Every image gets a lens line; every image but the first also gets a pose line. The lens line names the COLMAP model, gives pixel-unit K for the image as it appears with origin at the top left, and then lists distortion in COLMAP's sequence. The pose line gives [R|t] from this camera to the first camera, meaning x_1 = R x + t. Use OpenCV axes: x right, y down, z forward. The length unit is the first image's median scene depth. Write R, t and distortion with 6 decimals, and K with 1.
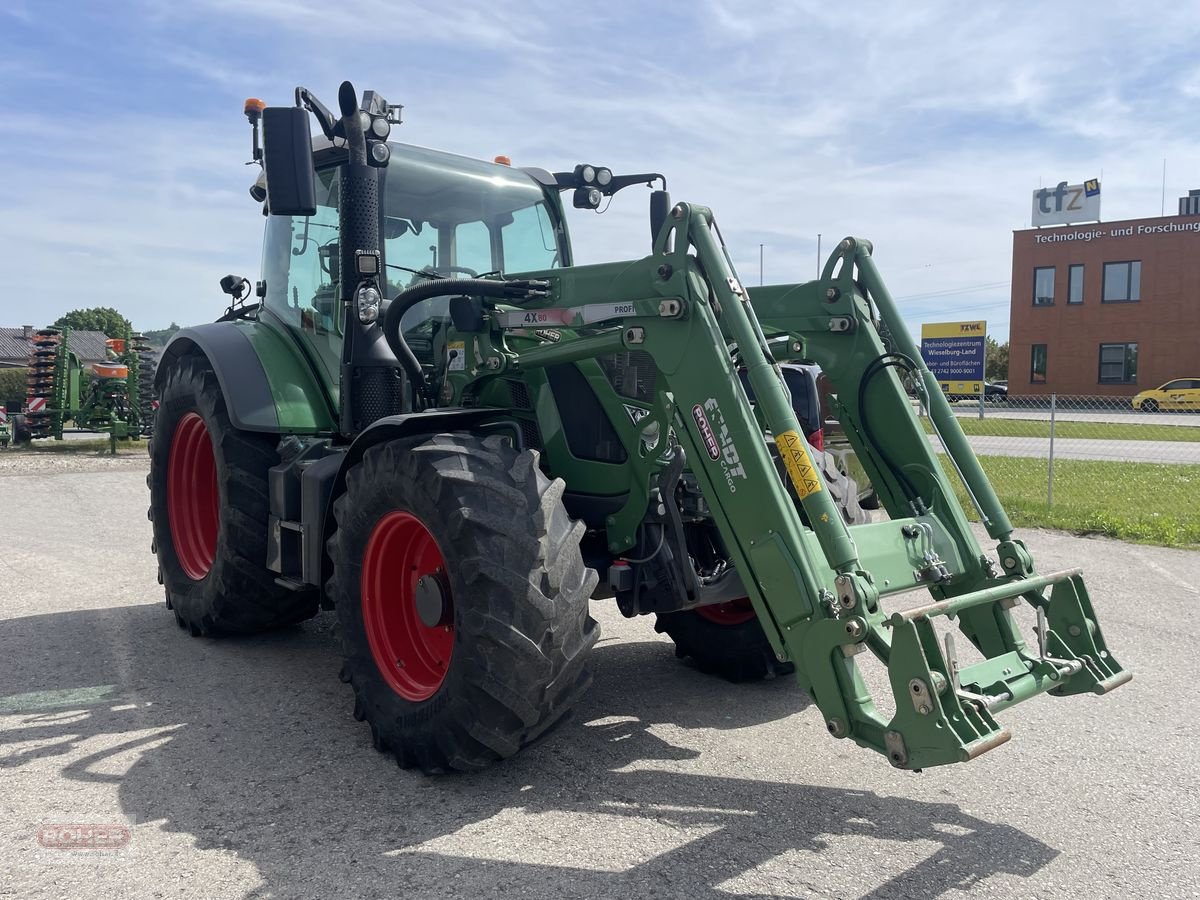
lens RADIAL K [[903.3, 0, 608.5], [0, 903.3, 441.7], [0, 0, 1]] dist [0.095447, -0.119013]
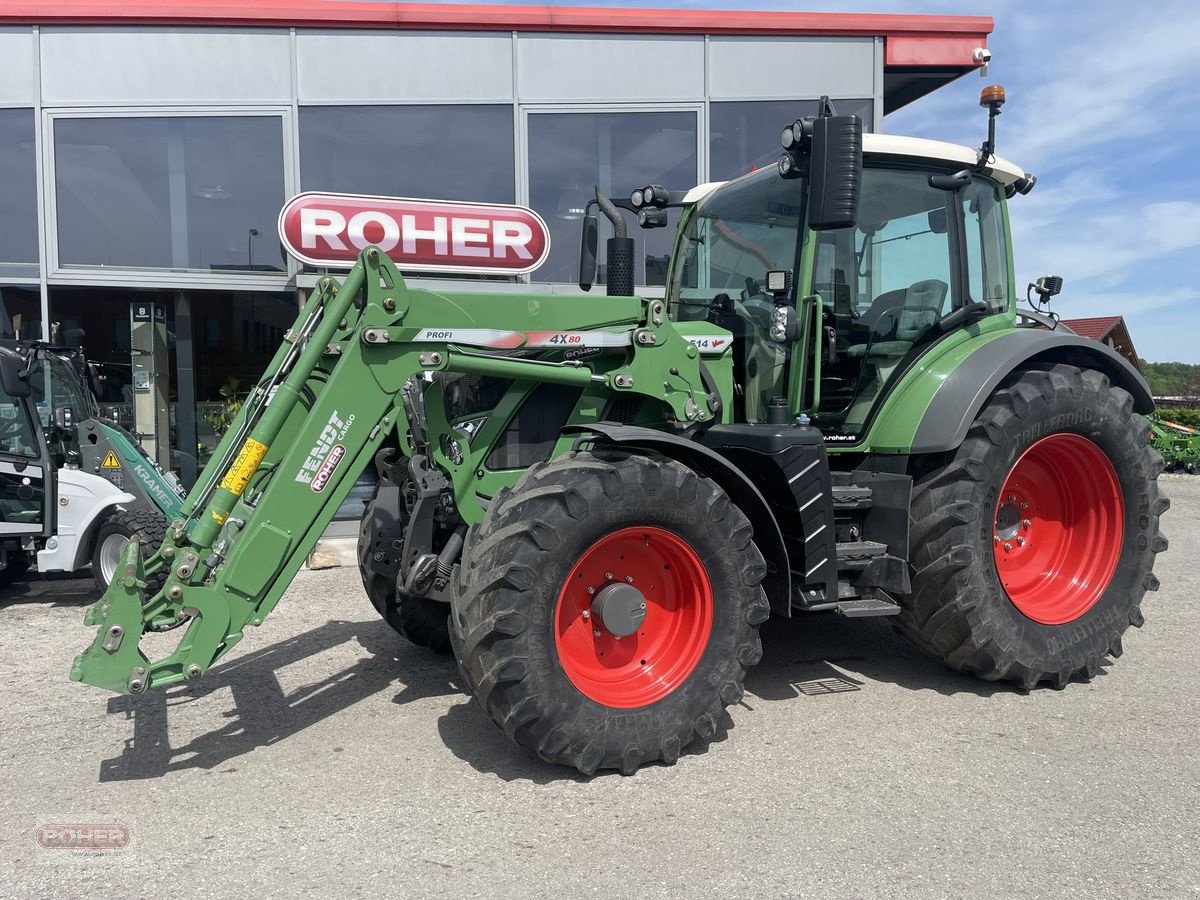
lens RADIAL K [[903.3, 0, 593.9], [0, 903.3, 446.5], [0, 0, 1]] dist [0.095447, -0.119013]
pose [[-0.253952, 0.036807, -0.966516, 1.197472], [-0.050948, 0.997379, 0.051369, -0.075436], [0.965874, 0.062287, -0.251411, 1.537518]]
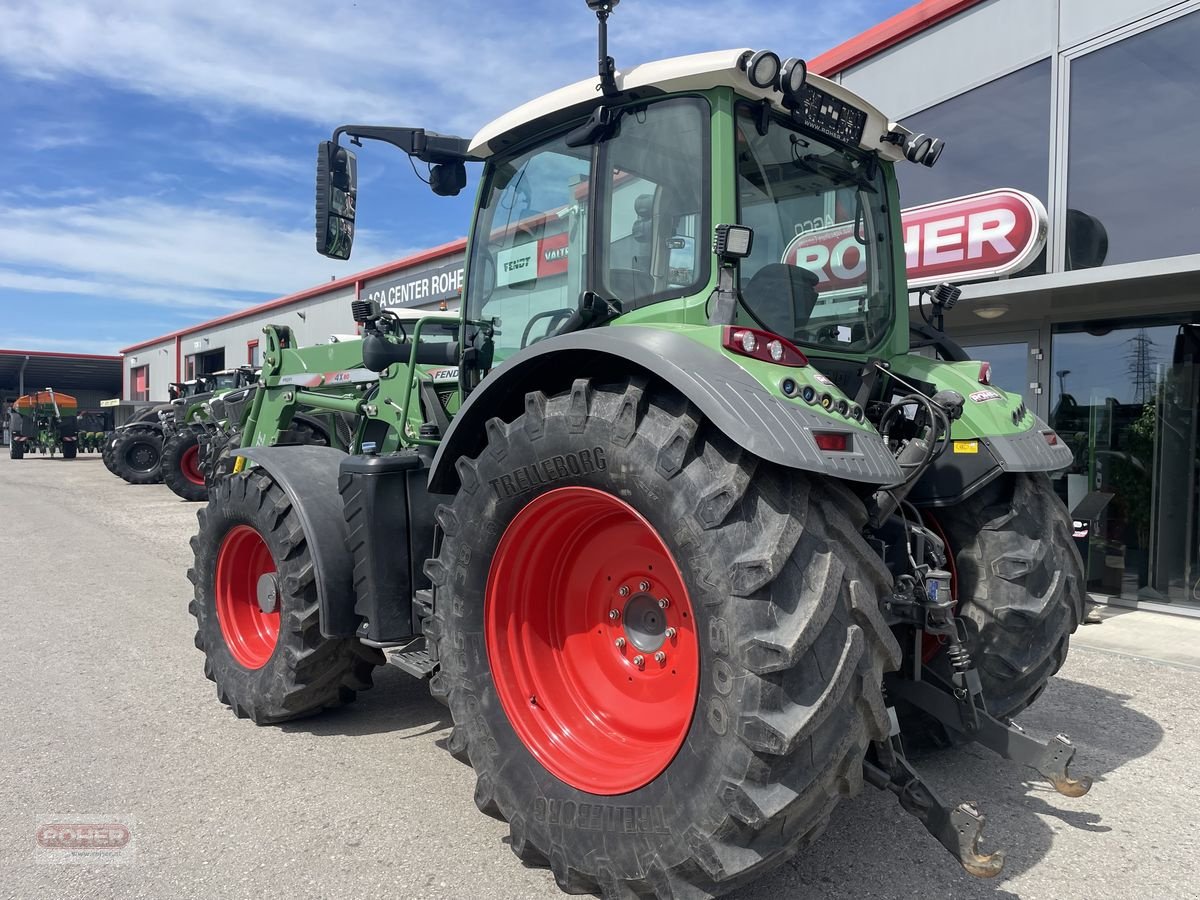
lens RADIAL K [[903.3, 0, 604.8], [0, 903.3, 449.4], [0, 0, 1]] dist [0.095447, -0.119013]
pose [[-0.995618, -0.020672, -0.091202, -0.129826], [-0.027768, 0.996626, 0.077235, -0.155731], [0.089297, 0.079429, -0.992833, 2.626143]]
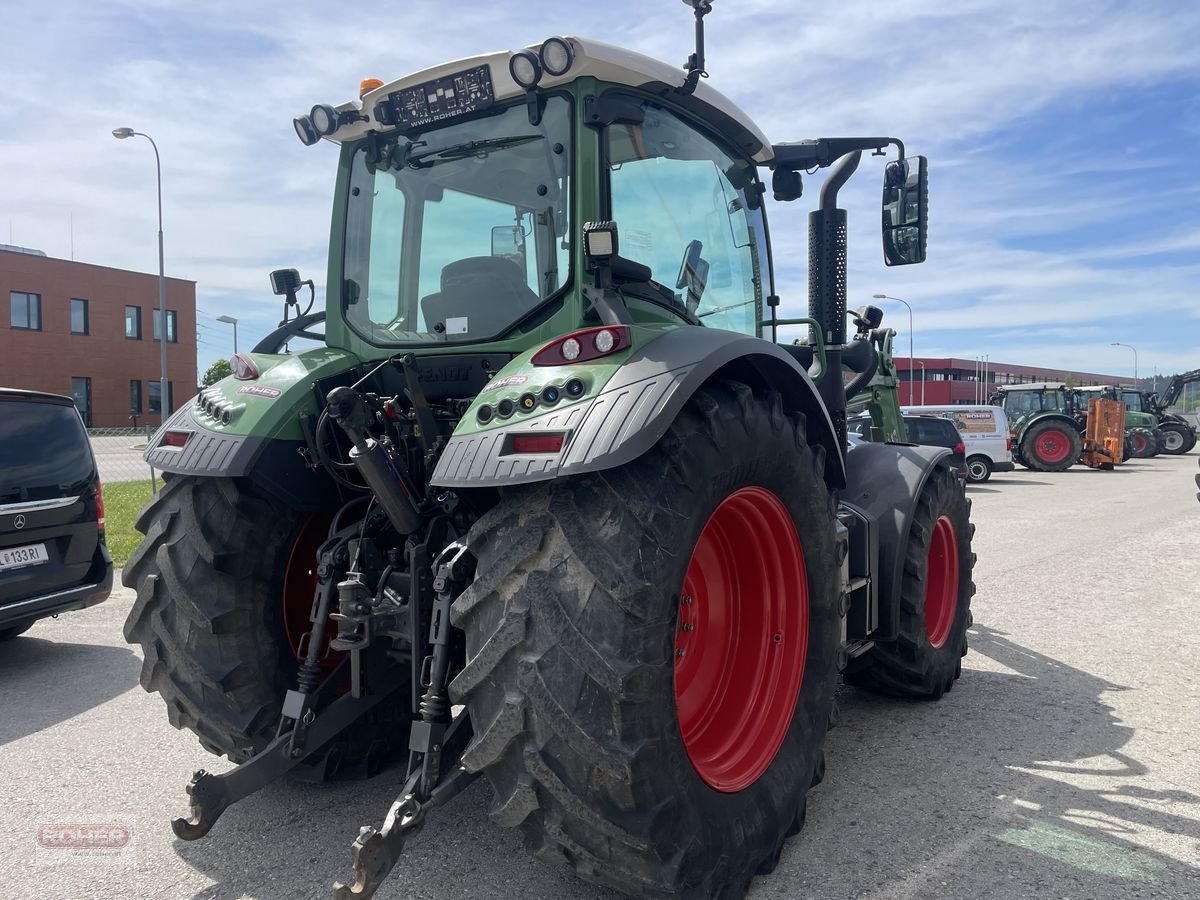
lens RADIAL K [[903.3, 0, 608.8], [0, 903.3, 450.0], [0, 0, 1]] dist [0.095447, -0.119013]
pose [[-0.248405, -0.044596, 0.967629, -1.394535], [0.058034, 0.996460, 0.060823, -0.133653], [-0.966916, 0.071264, -0.244937, 1.746411]]
